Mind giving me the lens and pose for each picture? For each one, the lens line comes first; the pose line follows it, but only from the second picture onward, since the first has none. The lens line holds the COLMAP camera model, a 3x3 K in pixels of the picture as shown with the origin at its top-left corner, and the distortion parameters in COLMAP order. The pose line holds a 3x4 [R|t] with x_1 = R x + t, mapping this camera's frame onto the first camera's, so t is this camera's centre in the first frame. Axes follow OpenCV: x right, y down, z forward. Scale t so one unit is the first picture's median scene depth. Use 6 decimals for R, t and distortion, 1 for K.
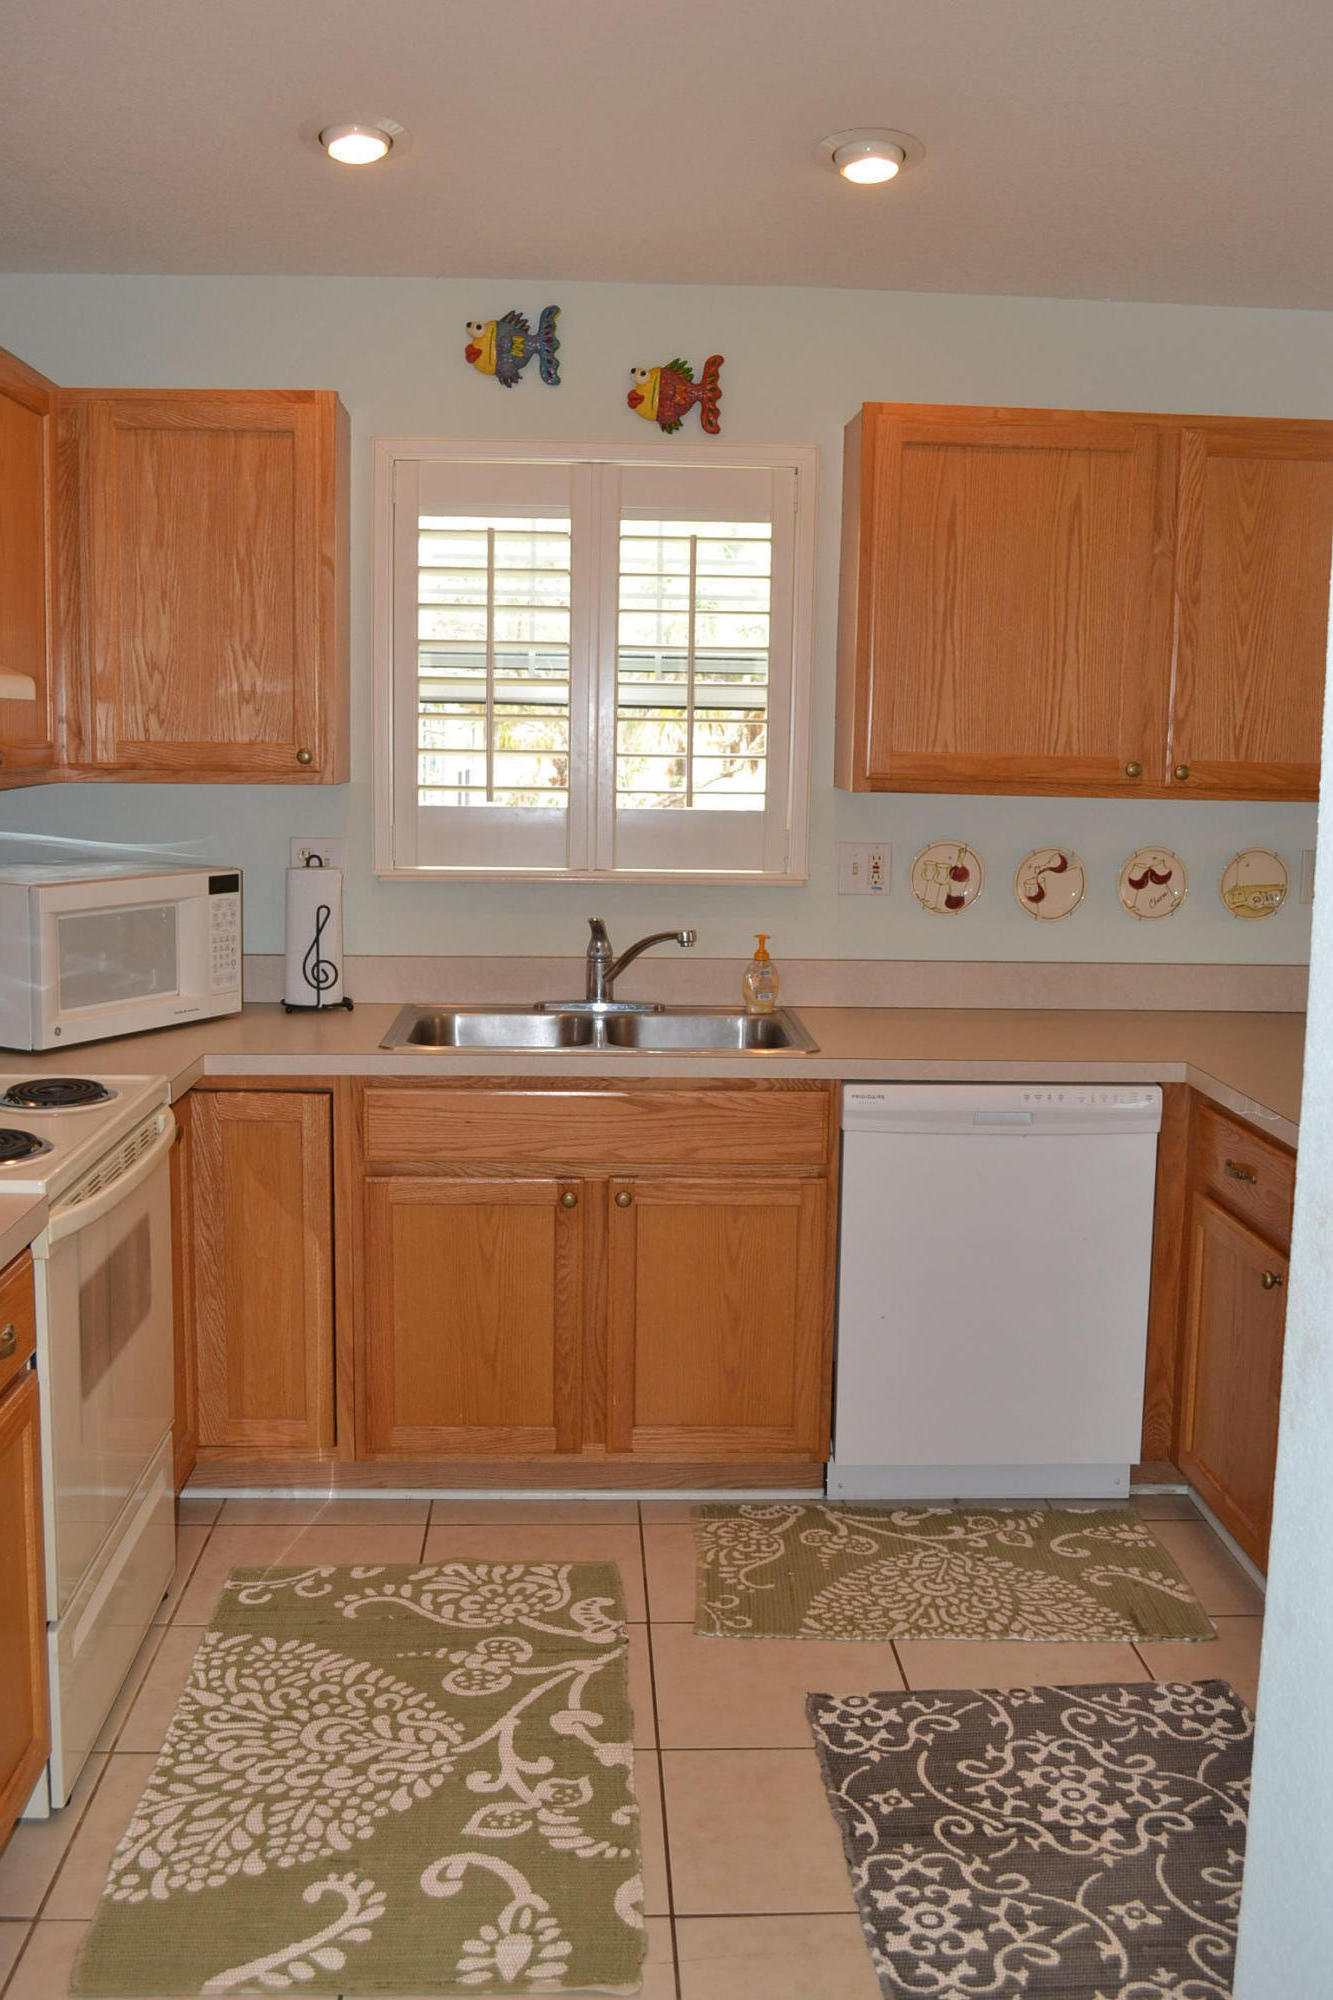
lens RADIAL K [[1943.0, 0, 666.5], [0, 1943.0, 1000.0], [0, 0, 1]] dist [-0.020851, -0.005980]
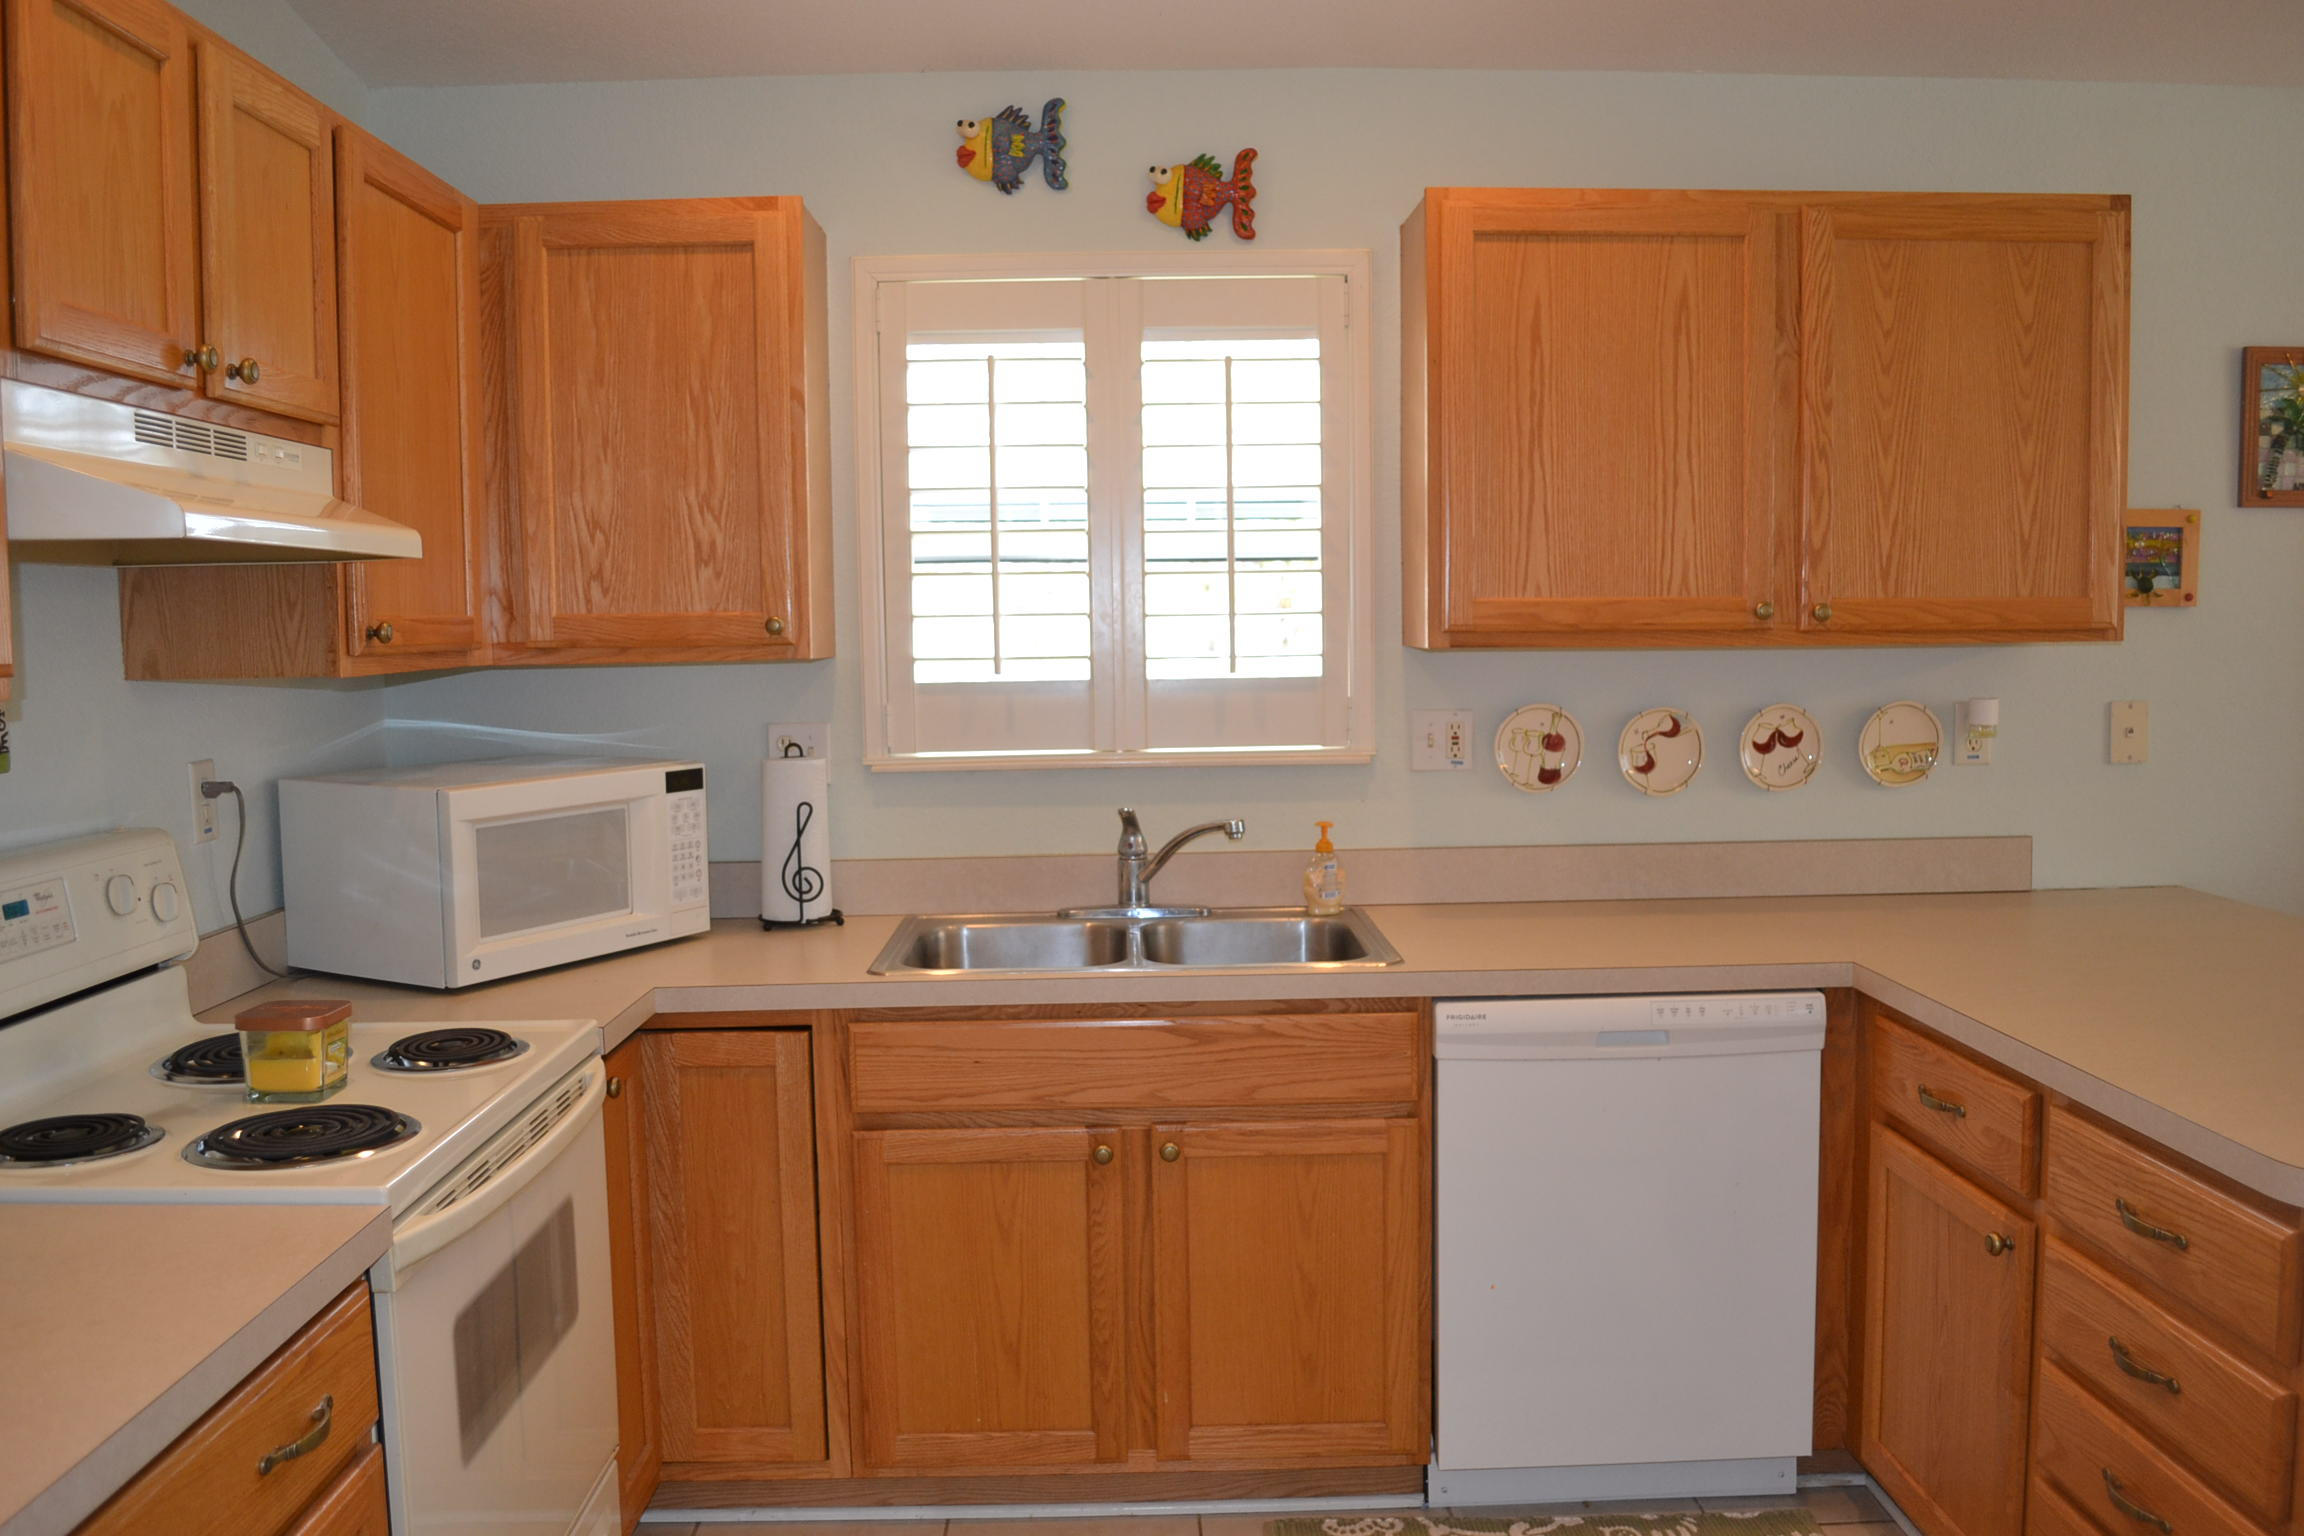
lens RADIAL K [[1856.6, 0, 1152.0], [0, 1856.6, 768.0], [0, 0, 1]] dist [-0.008866, -0.000446]
pose [[0.999185, -0.030667, -0.026244, -0.003932], [0.028991, 0.997653, -0.062030, -0.009321], [0.028084, 0.061219, 0.997729, 0.202996]]
